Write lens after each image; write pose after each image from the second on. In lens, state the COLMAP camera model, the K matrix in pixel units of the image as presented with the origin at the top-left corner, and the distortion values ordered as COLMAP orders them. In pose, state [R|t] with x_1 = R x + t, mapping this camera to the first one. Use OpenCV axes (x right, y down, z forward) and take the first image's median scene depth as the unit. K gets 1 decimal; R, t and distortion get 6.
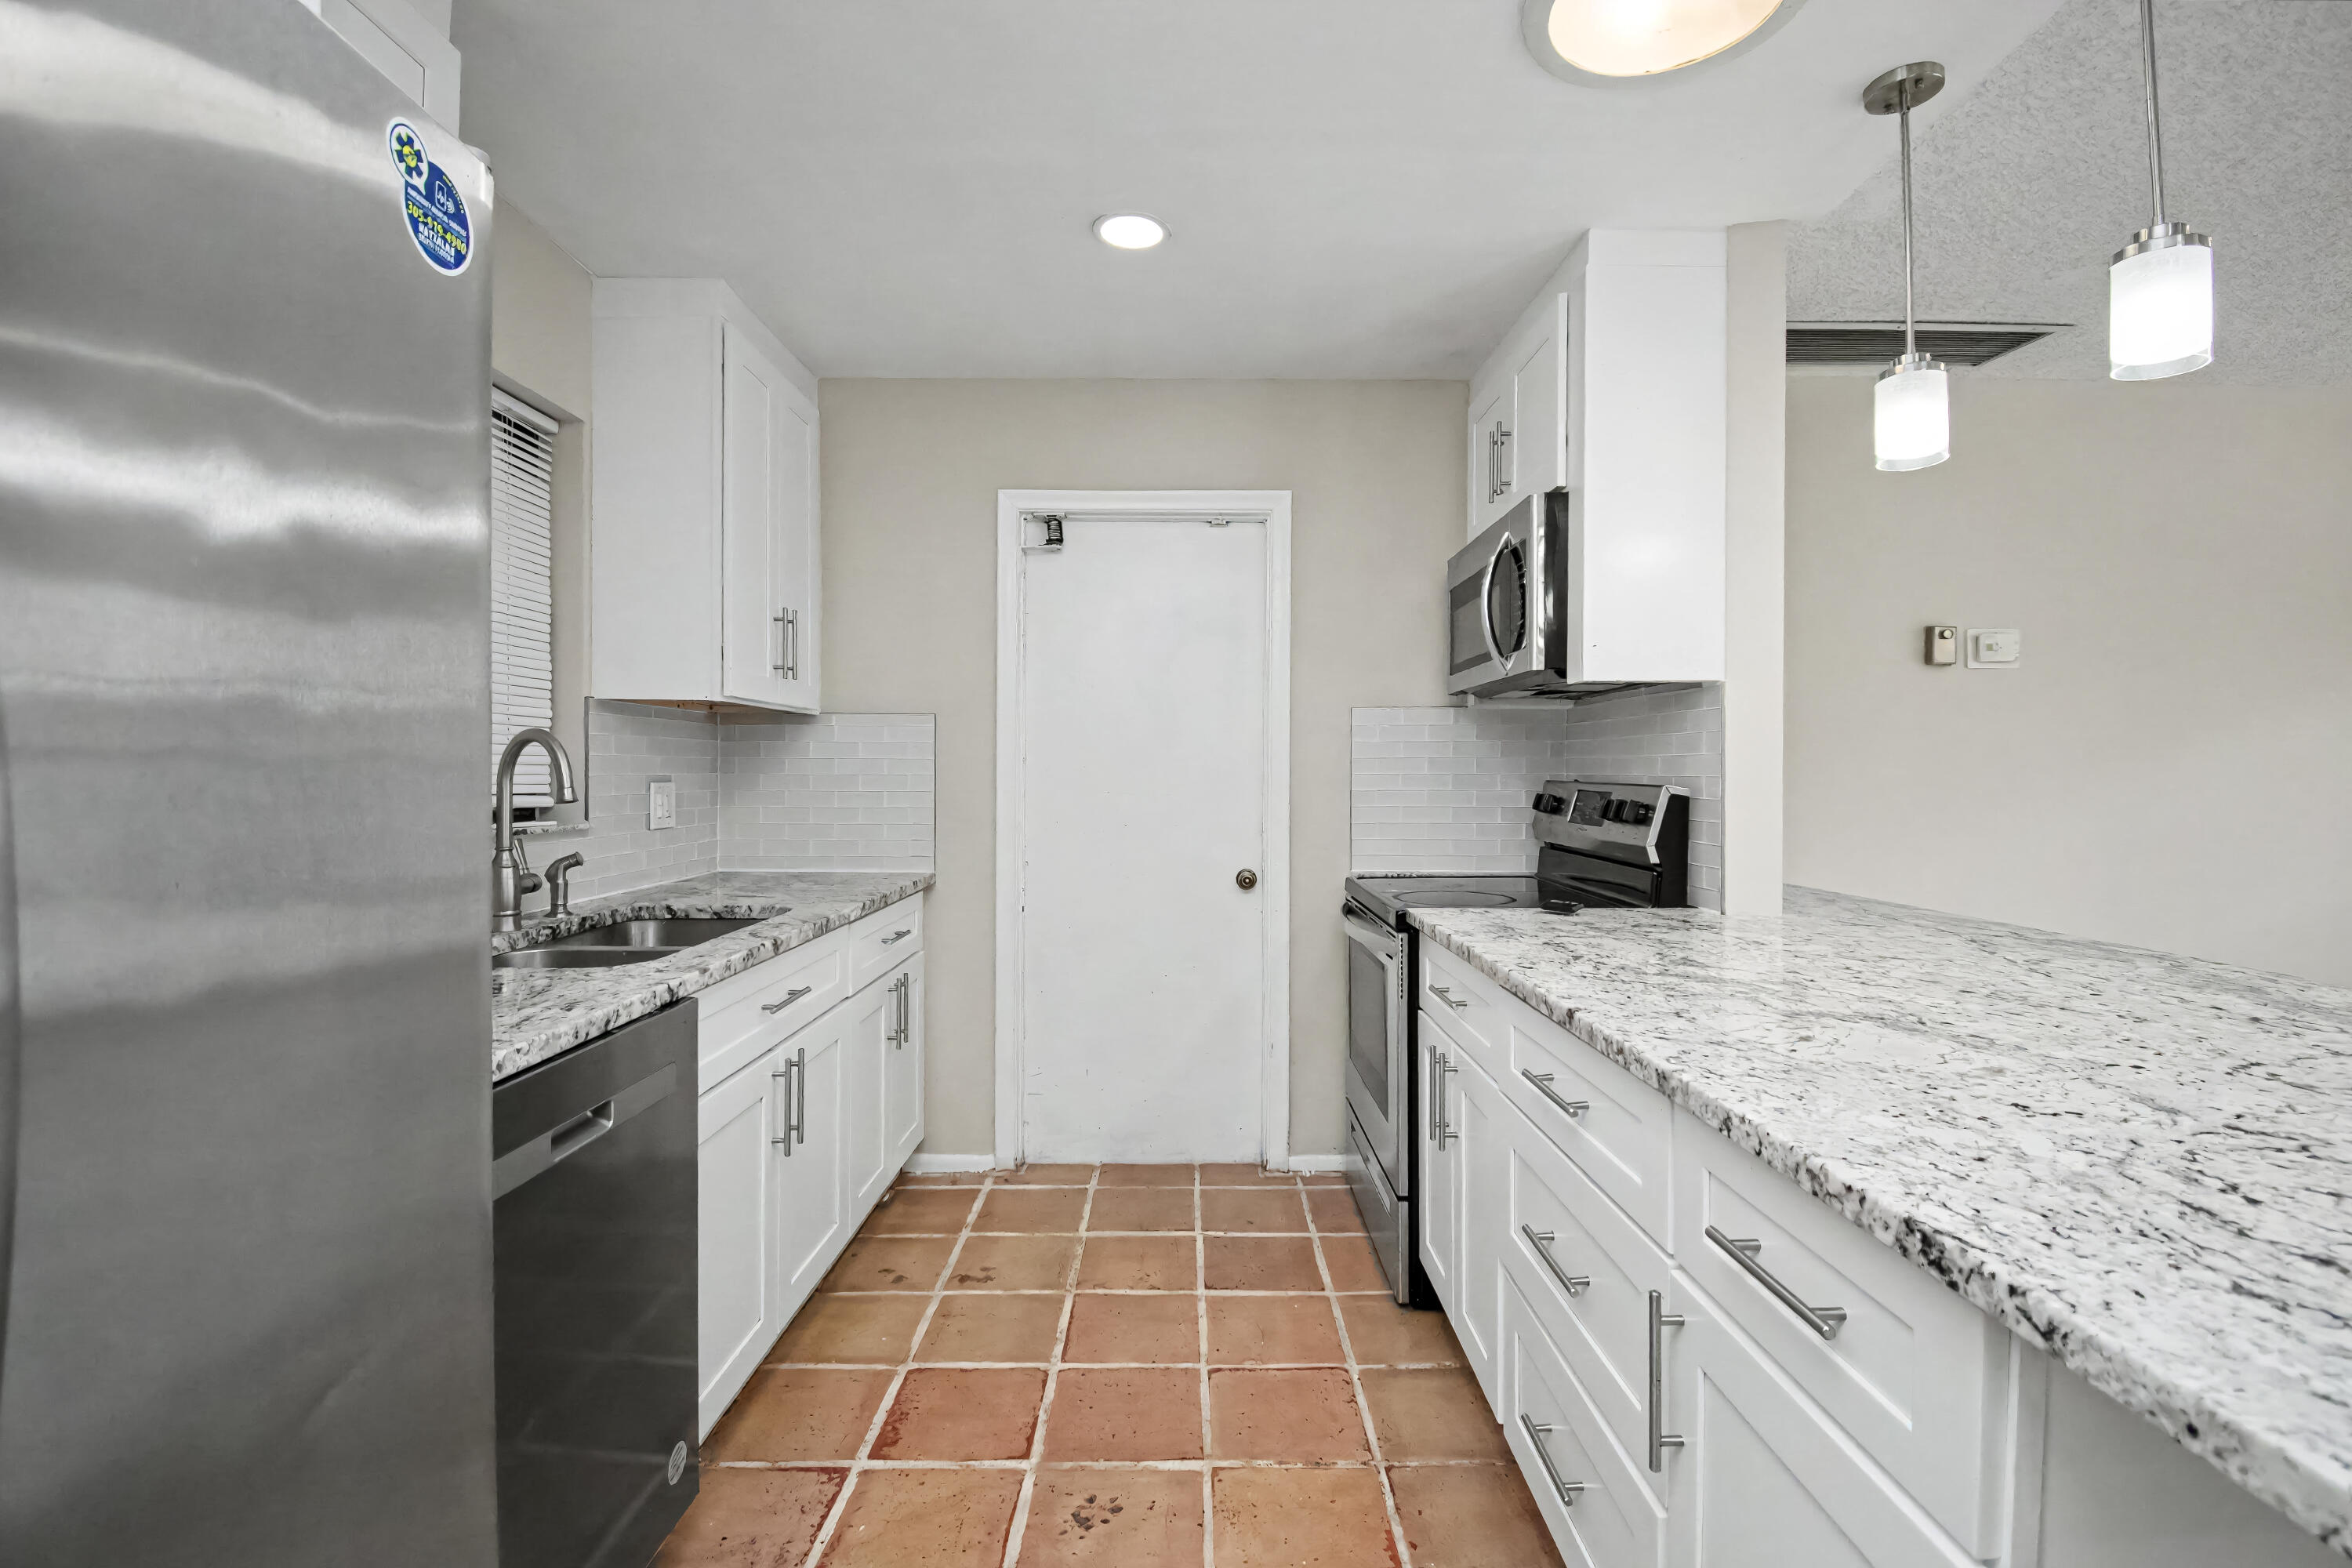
lens RADIAL K [[1044.4, 0, 1188.2], [0, 1044.4, 782.6], [0, 0, 1]] dist [0.018649, -0.025462]
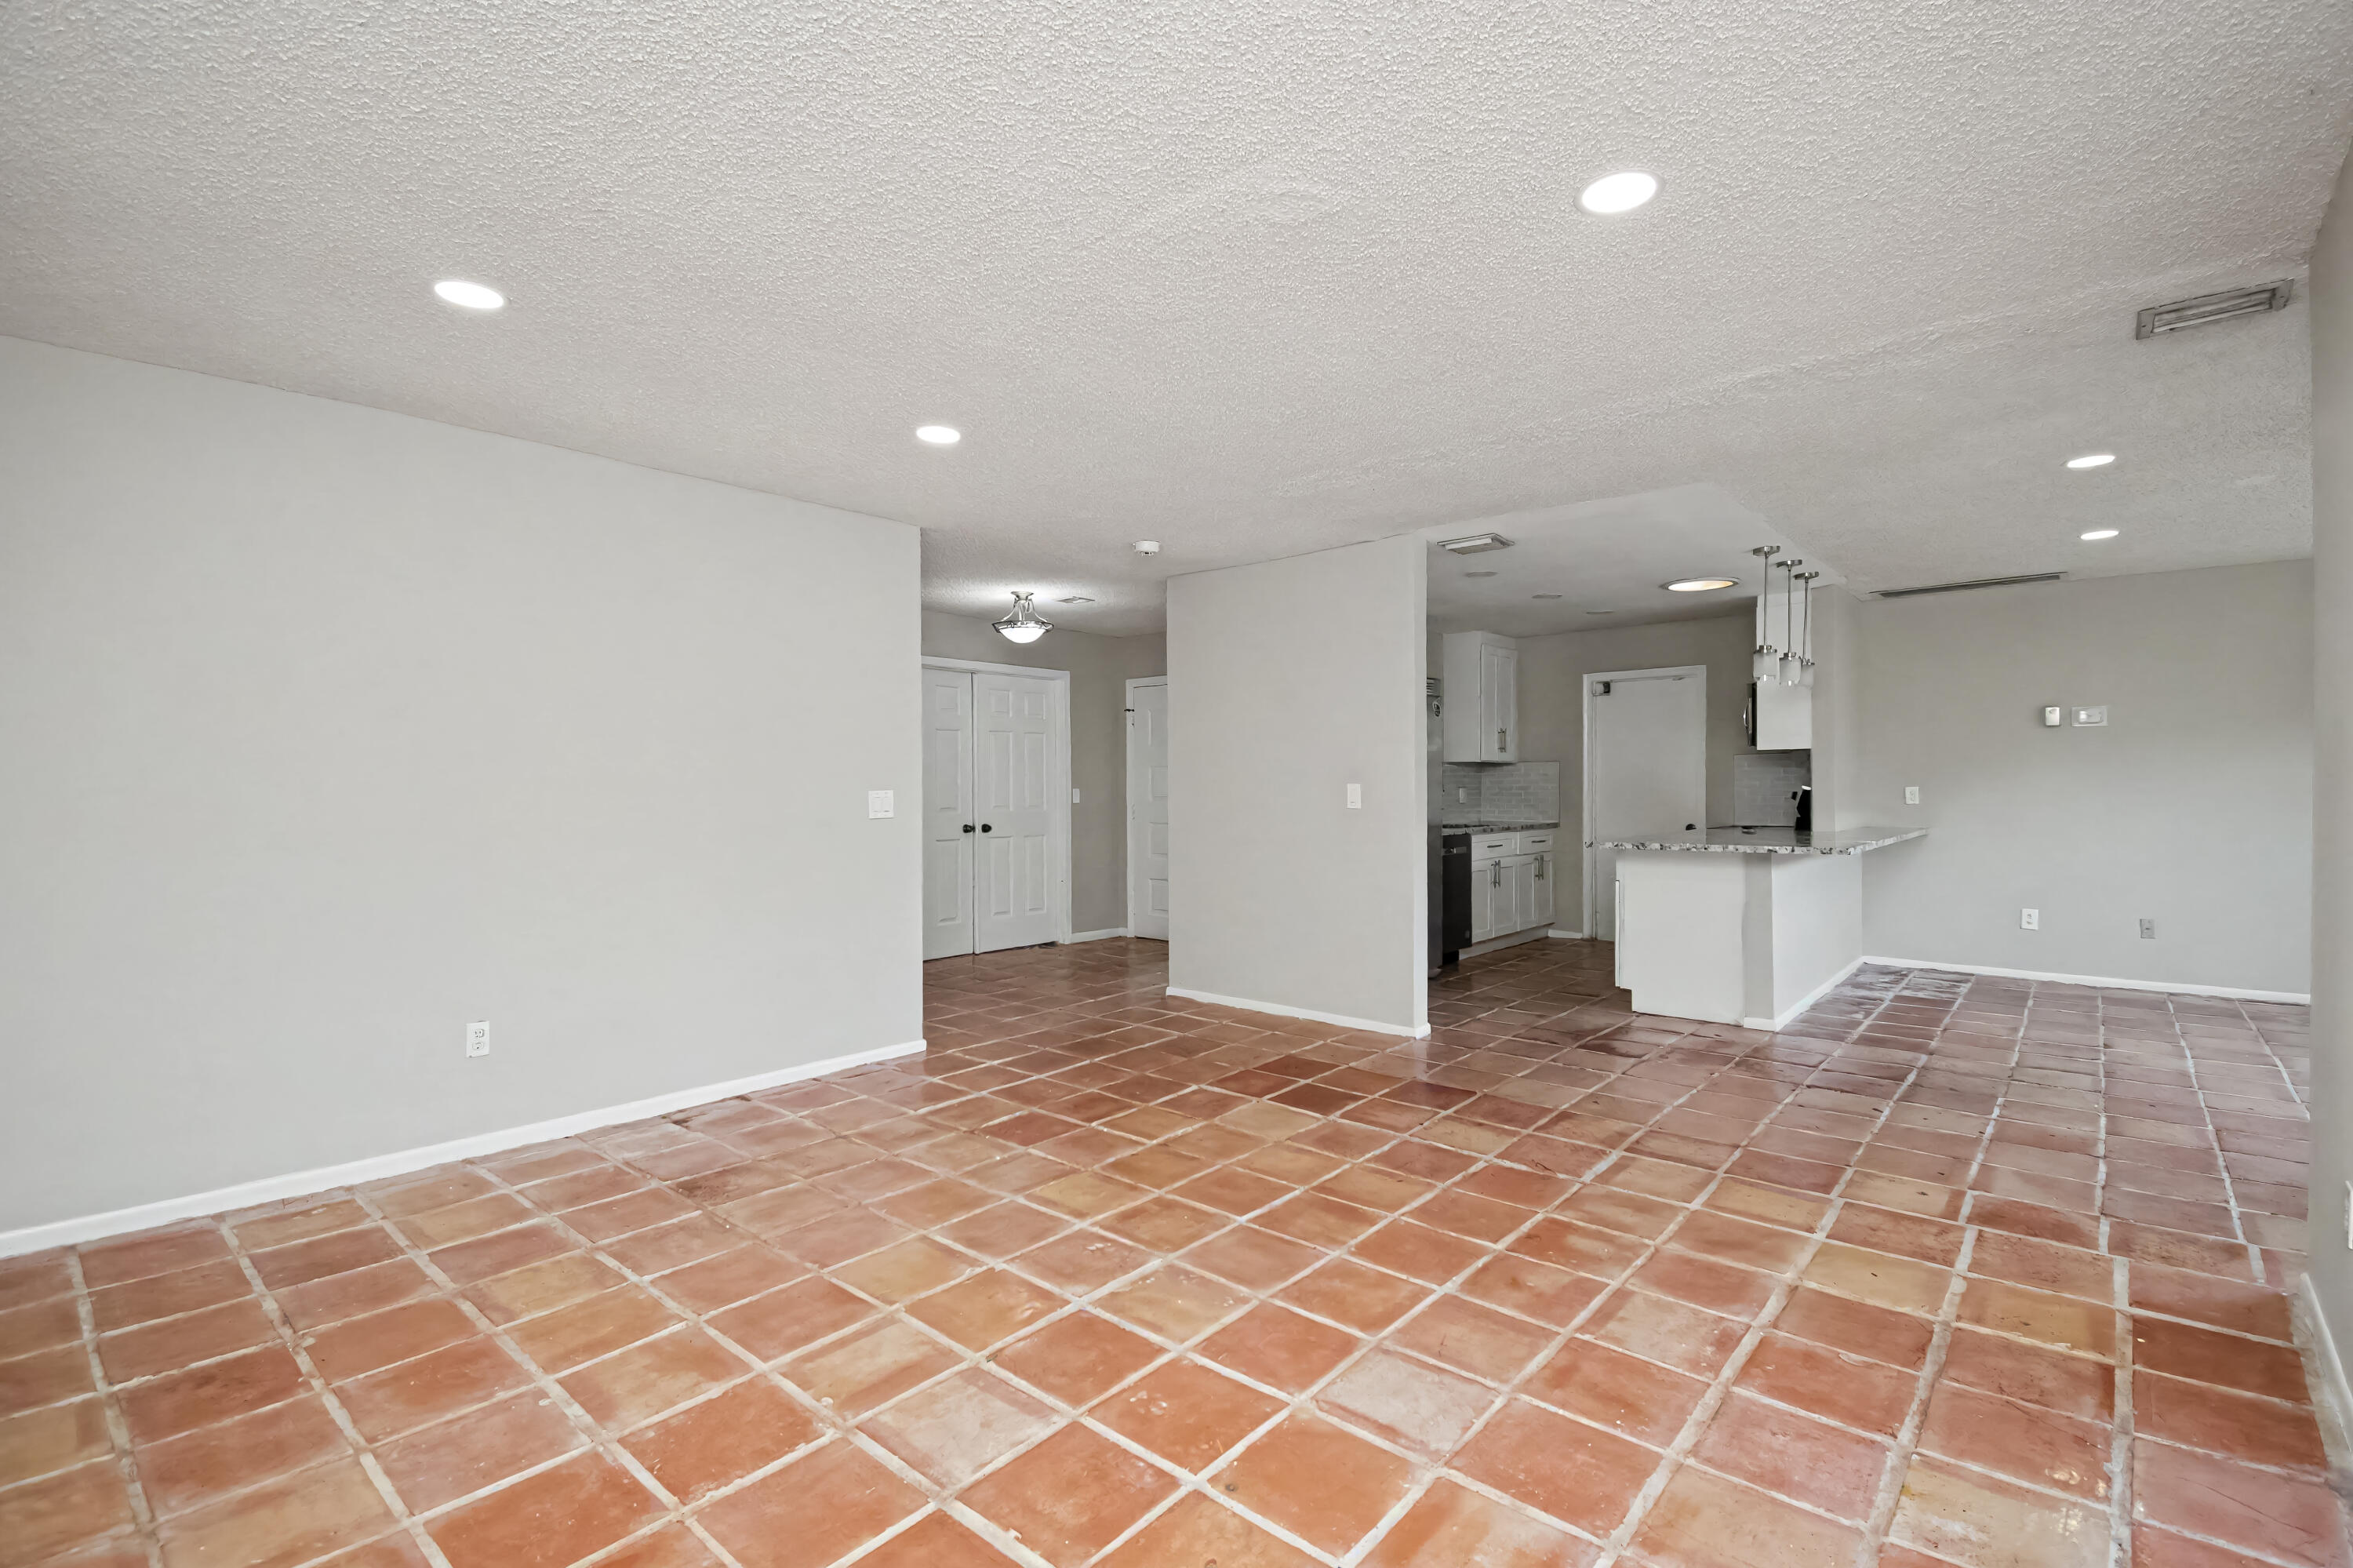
lens RADIAL K [[1061.7, 0, 1187.8], [0, 1061.7, 789.5], [0, 0, 1]] dist [0.015110, -0.025550]
pose [[0.755344, -0.003687, -0.655318, 1.040570], [-0.002037, 0.999966, -0.007973, 0.036510], [0.655325, 0.007358, 0.755311, -2.107742]]
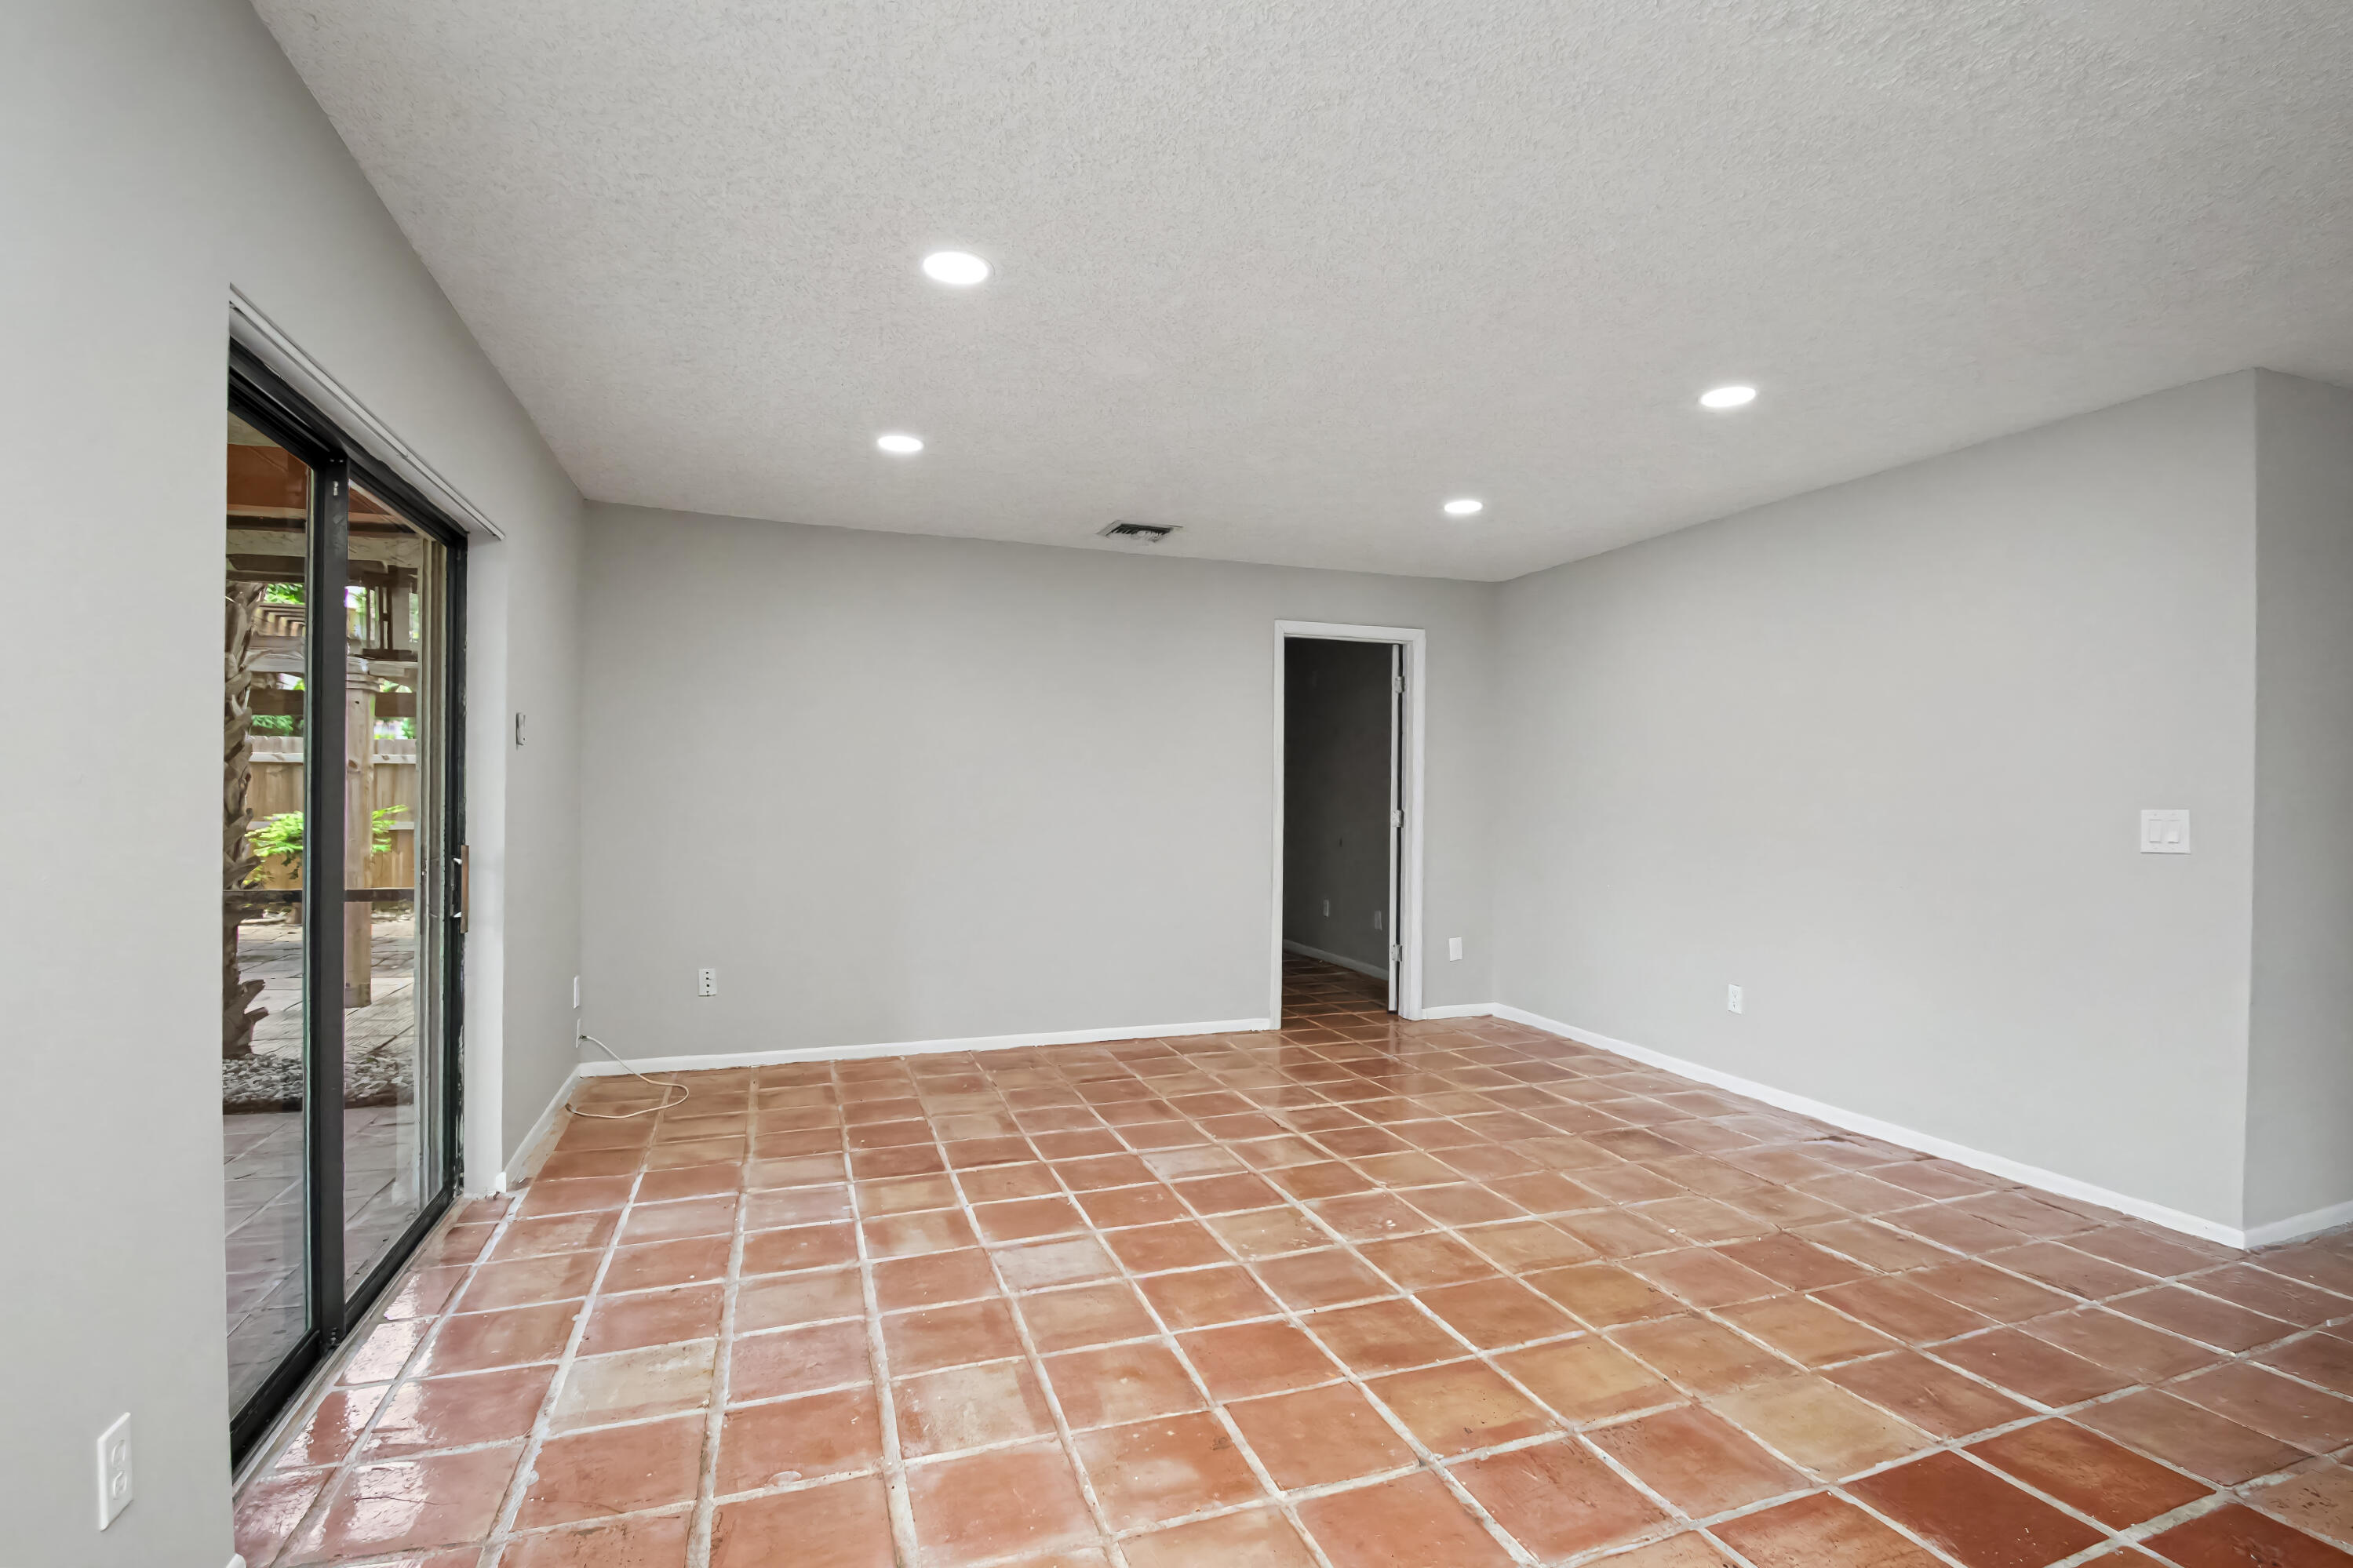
lens RADIAL K [[1103.3, 0, 1188.7], [0, 1103.3, 794.9], [0, 0, 1]] dist [0.024179, -0.031792]
pose [[-0.940639, -0.010464, -0.339248, 0.873560], [-0.016647, 0.999744, 0.015321, 0.005737], [0.339001, 0.020059, -0.940572, -0.163425]]
